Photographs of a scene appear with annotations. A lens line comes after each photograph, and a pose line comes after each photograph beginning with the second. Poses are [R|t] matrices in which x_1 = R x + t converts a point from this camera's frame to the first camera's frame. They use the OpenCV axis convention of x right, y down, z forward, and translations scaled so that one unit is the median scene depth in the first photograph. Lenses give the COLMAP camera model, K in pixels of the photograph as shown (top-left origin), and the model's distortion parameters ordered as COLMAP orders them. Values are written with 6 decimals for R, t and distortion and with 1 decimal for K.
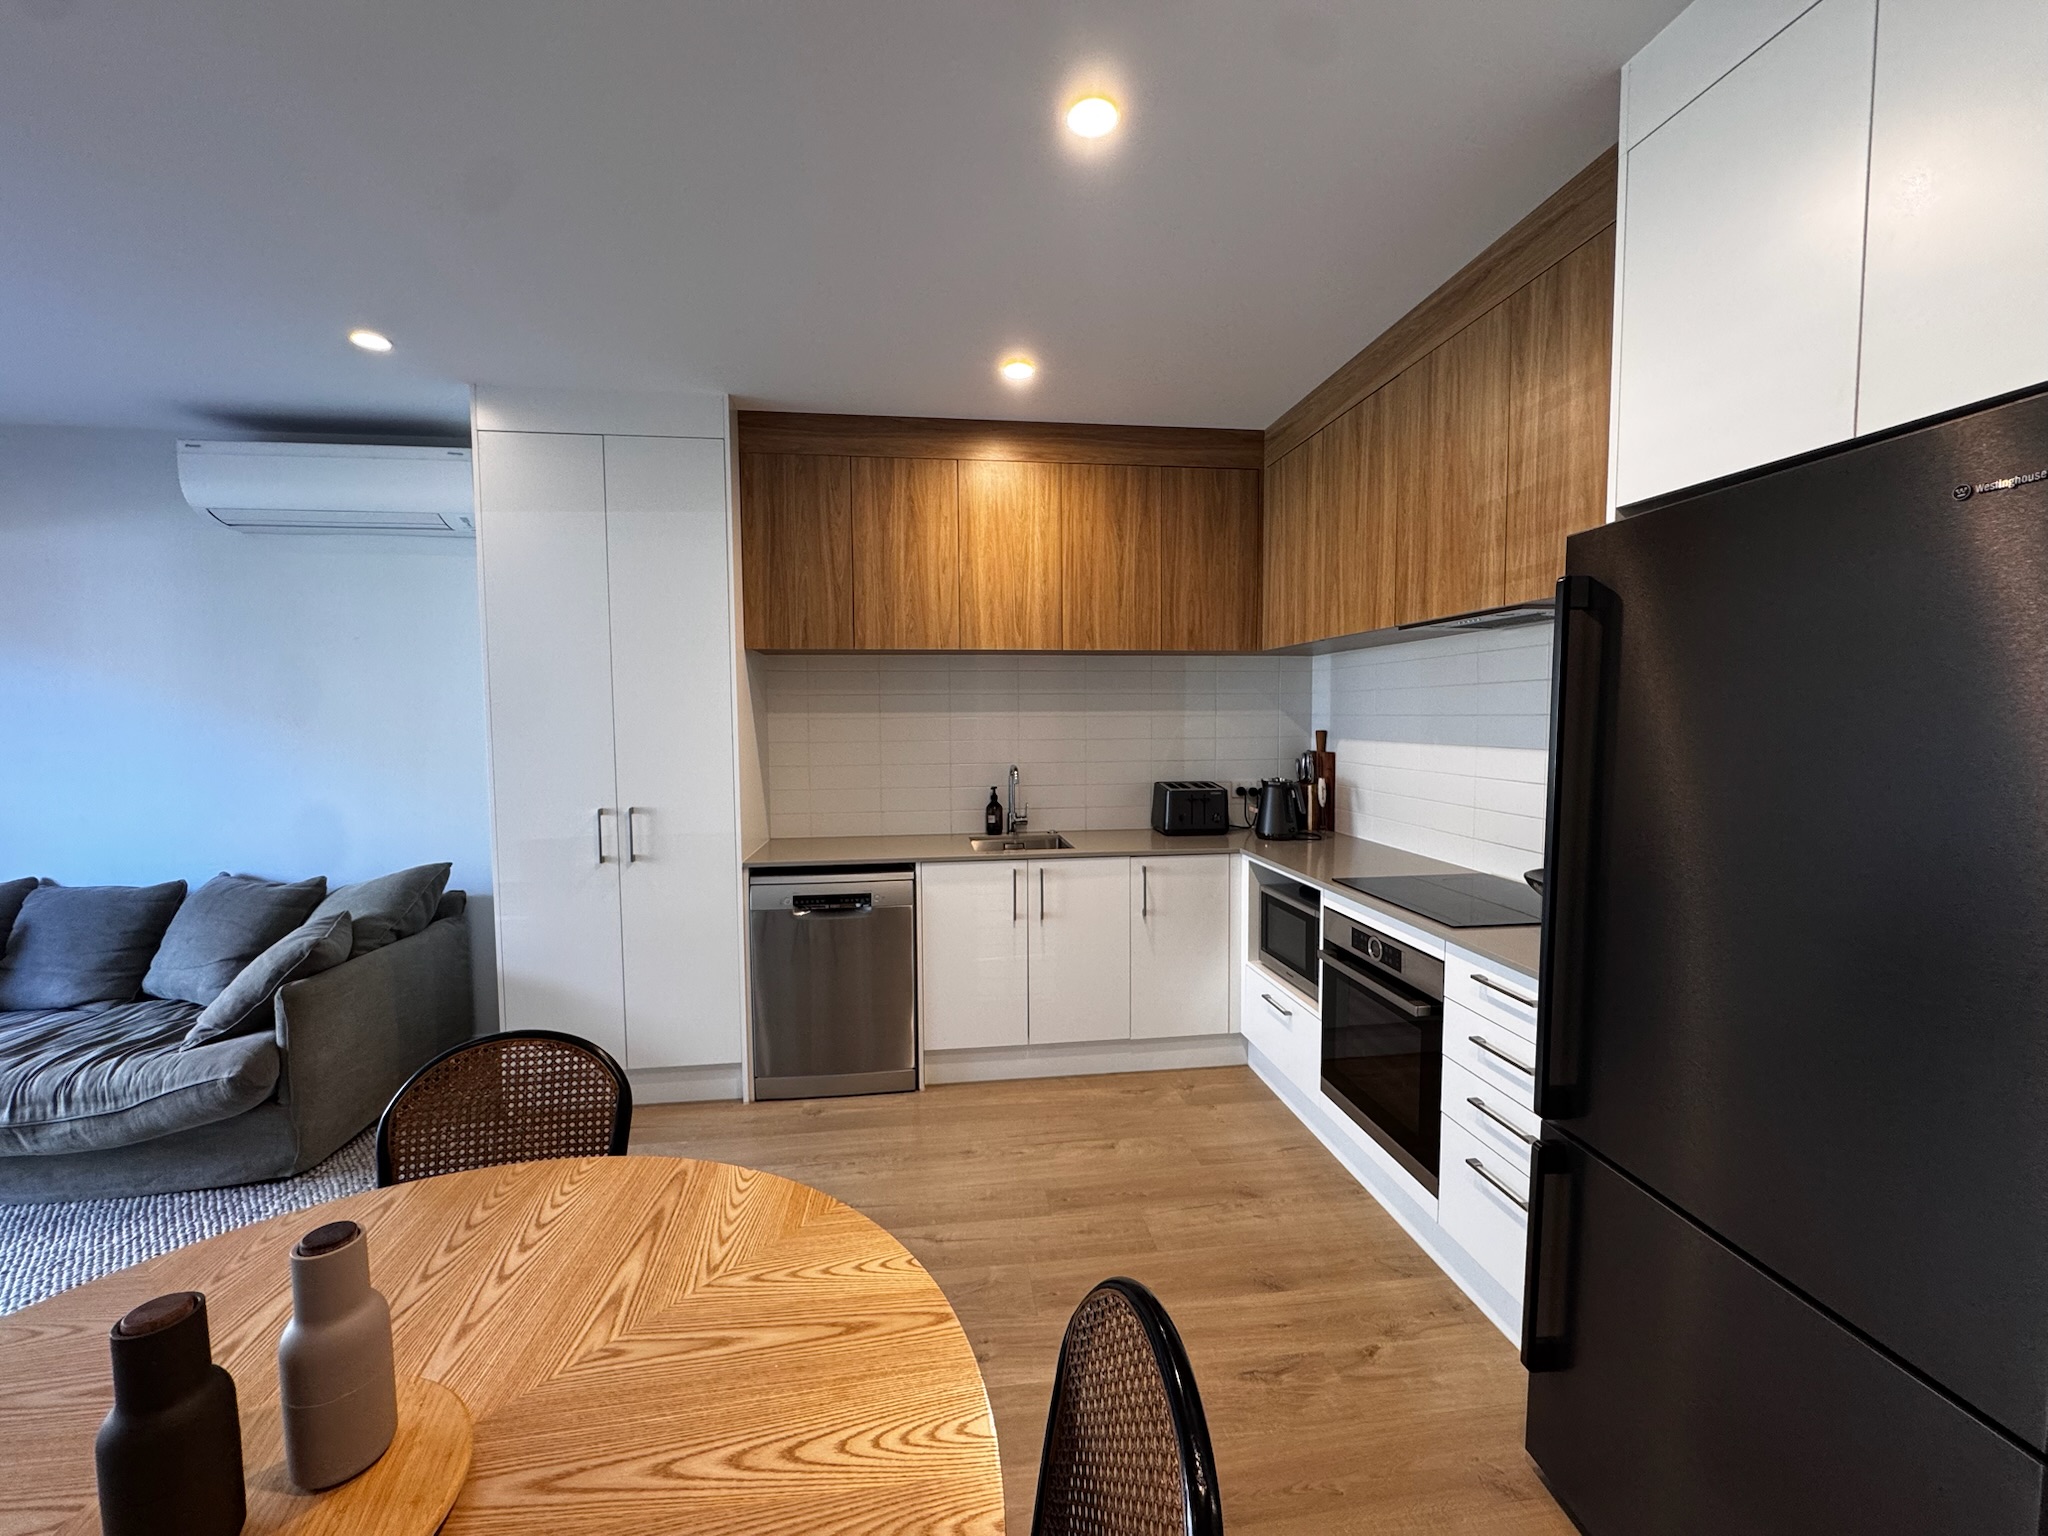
lens RADIAL K [[812.5, 0, 1024.6], [0, 812.5, 769.3], [0, 0, 1]] dist [-0.005479, 0.000267]
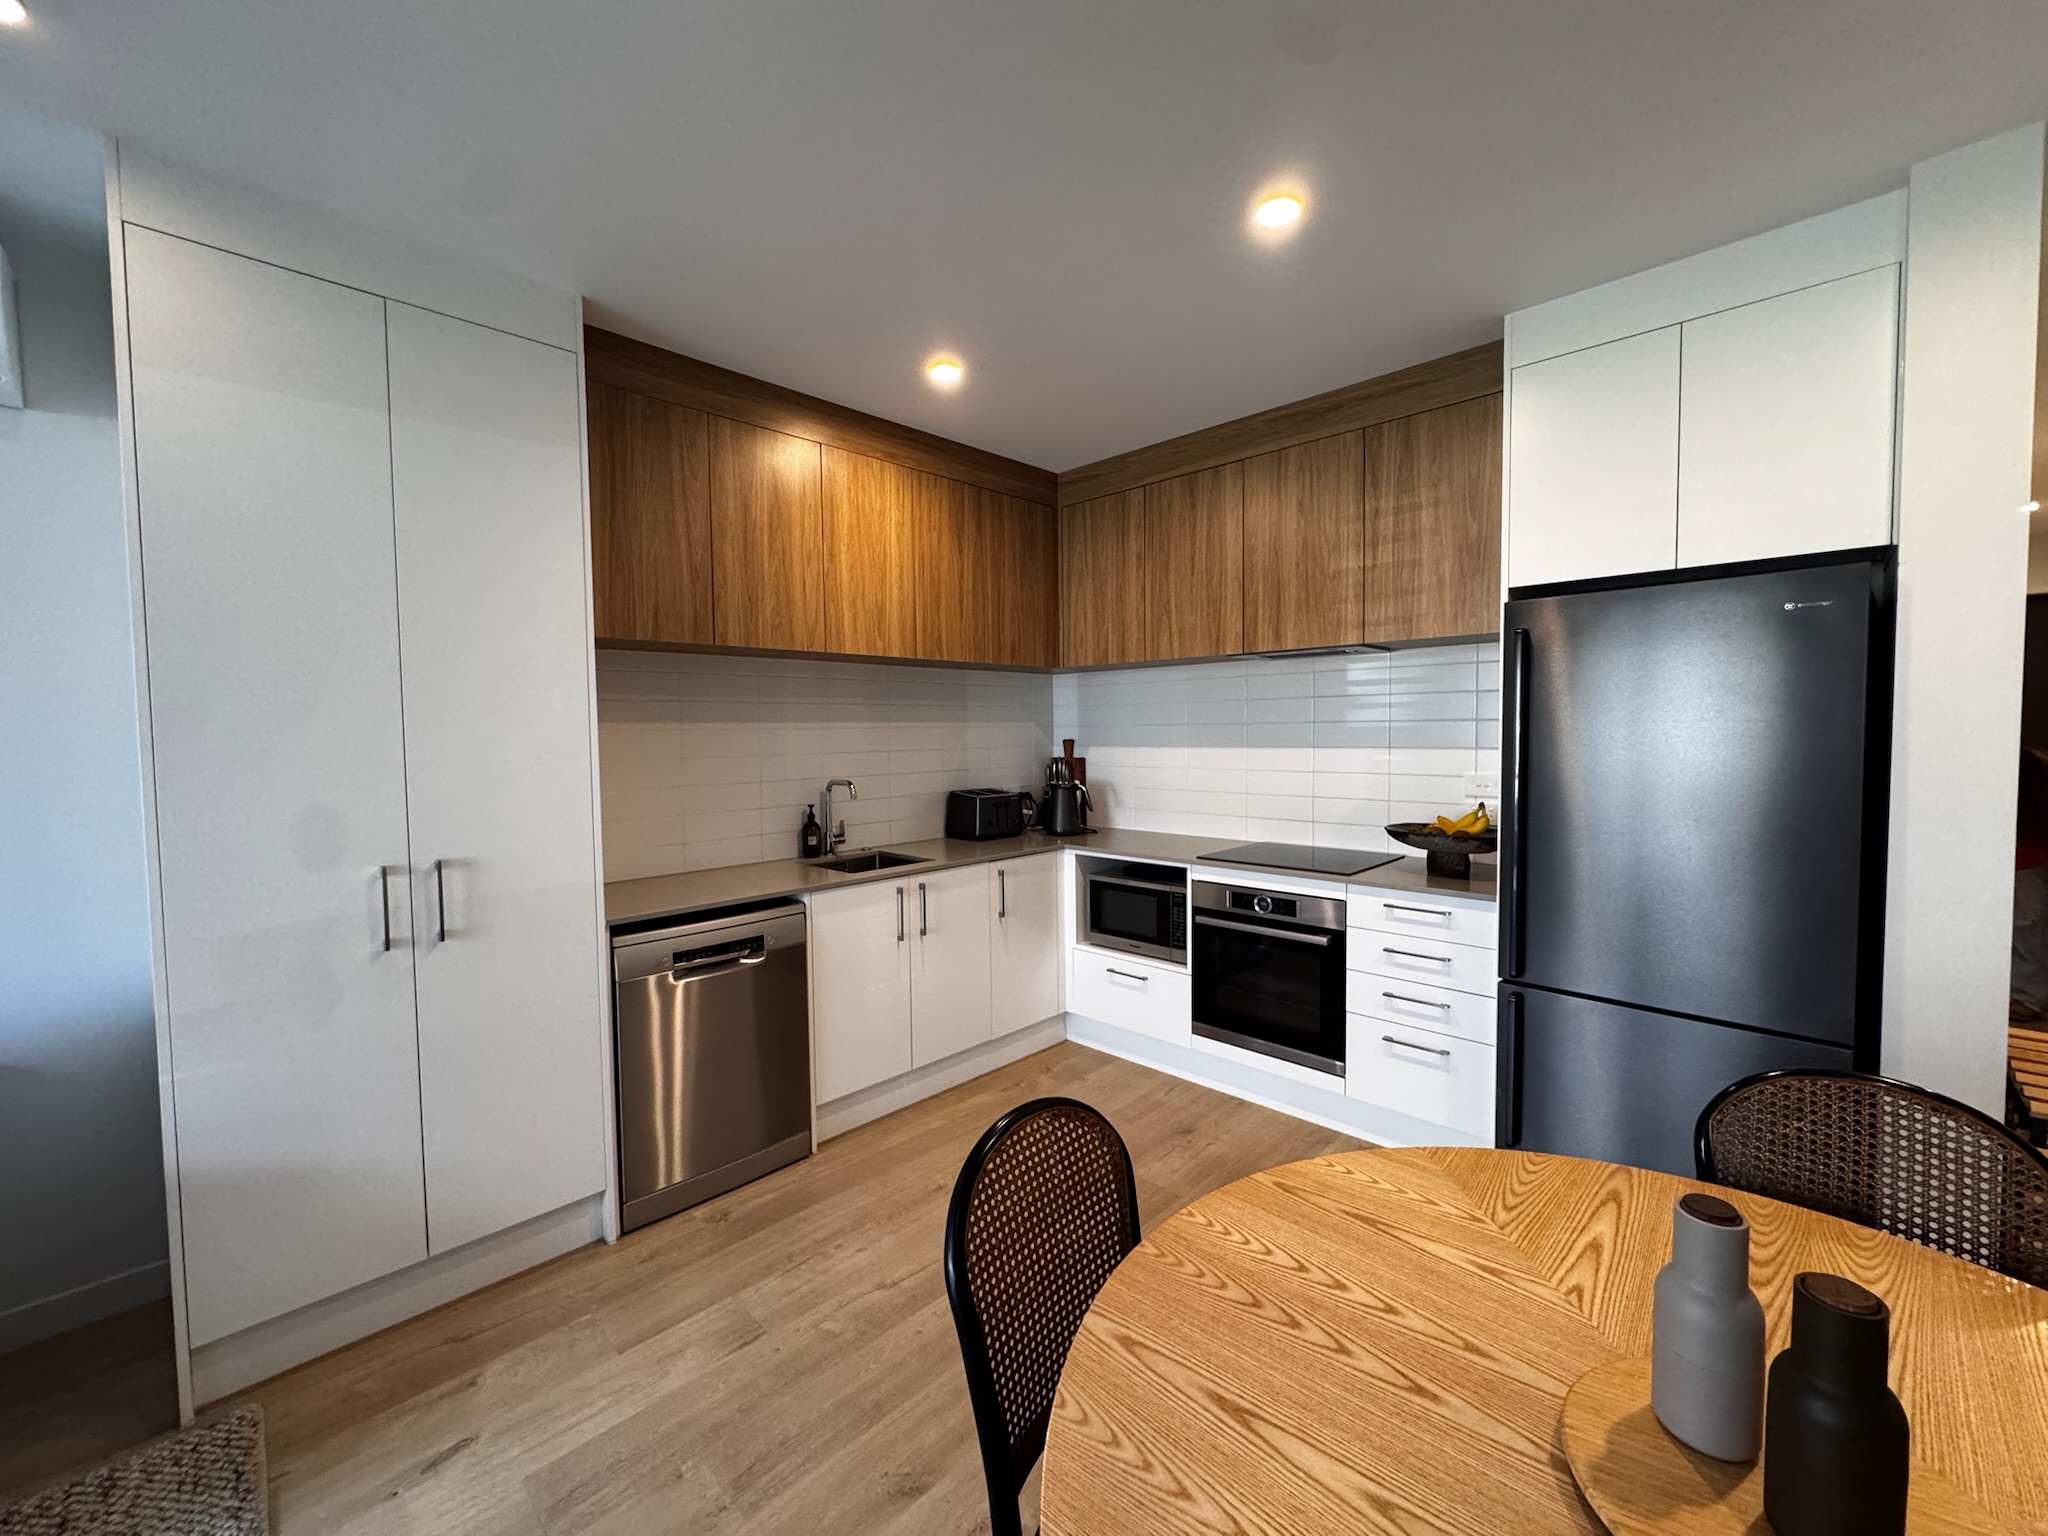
lens RADIAL K [[812.5, 0, 1023.0], [0, 812.5, 769.7], [0, 0, 1]] dist [-0.005479, 0.000267]
pose [[0.787976, -0.033267, 0.614806, -0.483338], [0.047602, 0.998842, -0.006962, 0.000138], [-0.613863, 0.034751, 0.788647, 0.161566]]
